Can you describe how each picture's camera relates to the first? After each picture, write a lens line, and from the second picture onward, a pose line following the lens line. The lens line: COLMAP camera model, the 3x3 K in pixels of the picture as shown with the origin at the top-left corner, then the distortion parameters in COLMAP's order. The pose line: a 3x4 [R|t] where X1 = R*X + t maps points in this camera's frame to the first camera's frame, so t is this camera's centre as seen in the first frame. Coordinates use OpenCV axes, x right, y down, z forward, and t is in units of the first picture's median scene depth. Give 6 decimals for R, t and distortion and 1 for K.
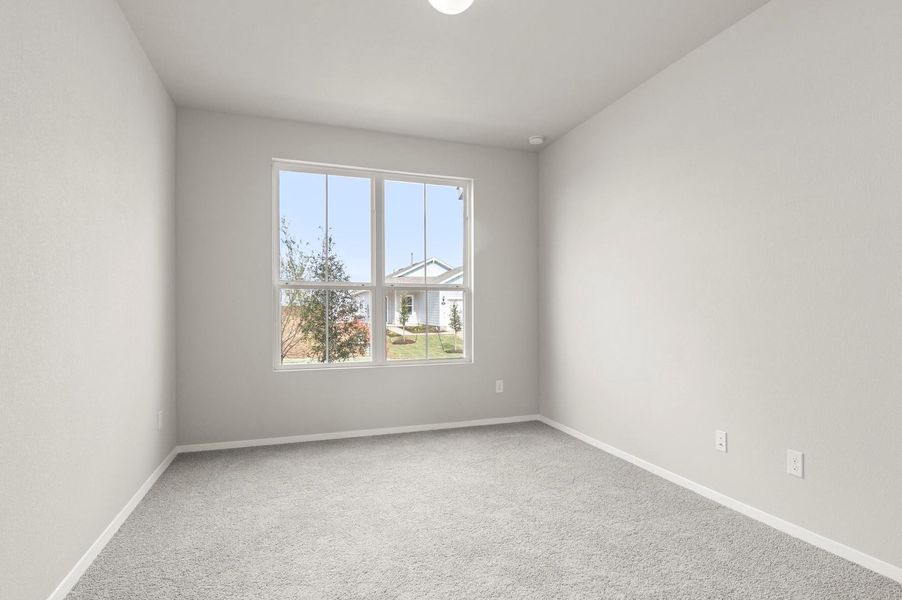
lens RADIAL K [[483.4, 0, 470.6], [0, 483.4, 304.3], [0, 0, 1]] dist [0.001883, -0.000425]
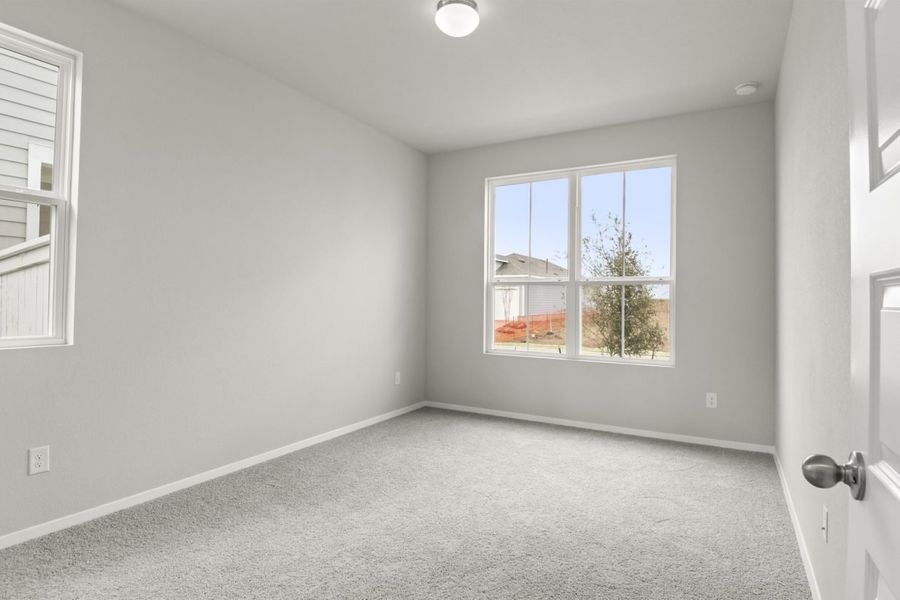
lens RADIAL K [[482.1, 0, 471.4], [0, 482.1, 297.1], [0, 0, 1]] dist [0.004035, -0.023275]
pose [[0.656062, 0.002607, -0.754702, 0.429676], [-0.004833, 0.999988, -0.000747, -0.003260], [0.754691, 0.004137, 0.656067, 0.161125]]
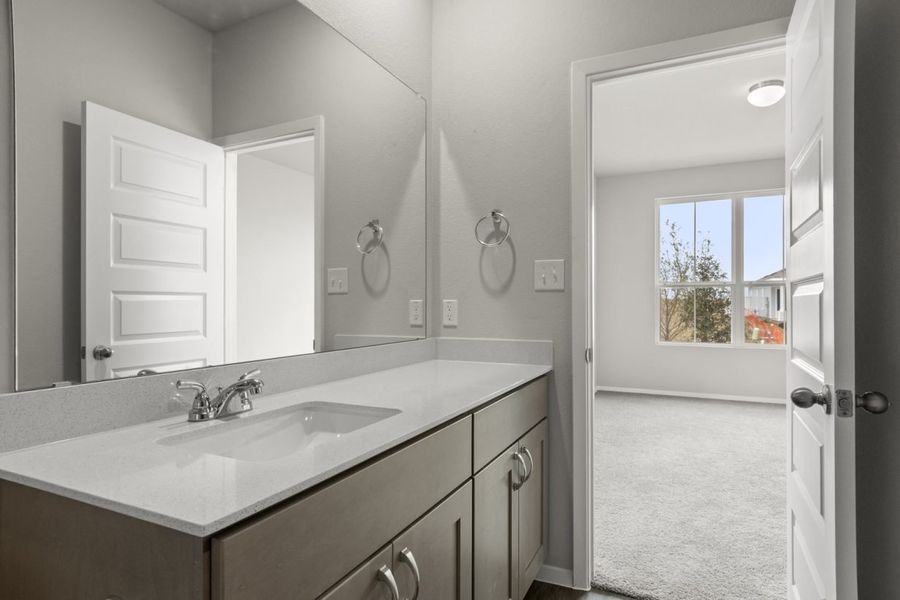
lens RADIAL K [[498.5, 0, 466.0], [0, 498.5, 297.8], [0, 0, 1]] dist [-0.000793, -0.001445]
pose [[0.713827, -0.003236, -0.700315, 0.207249], [0.003985, 0.999992, -0.000559, -0.004013], [0.700311, -0.002392, 0.713834, -0.412840]]
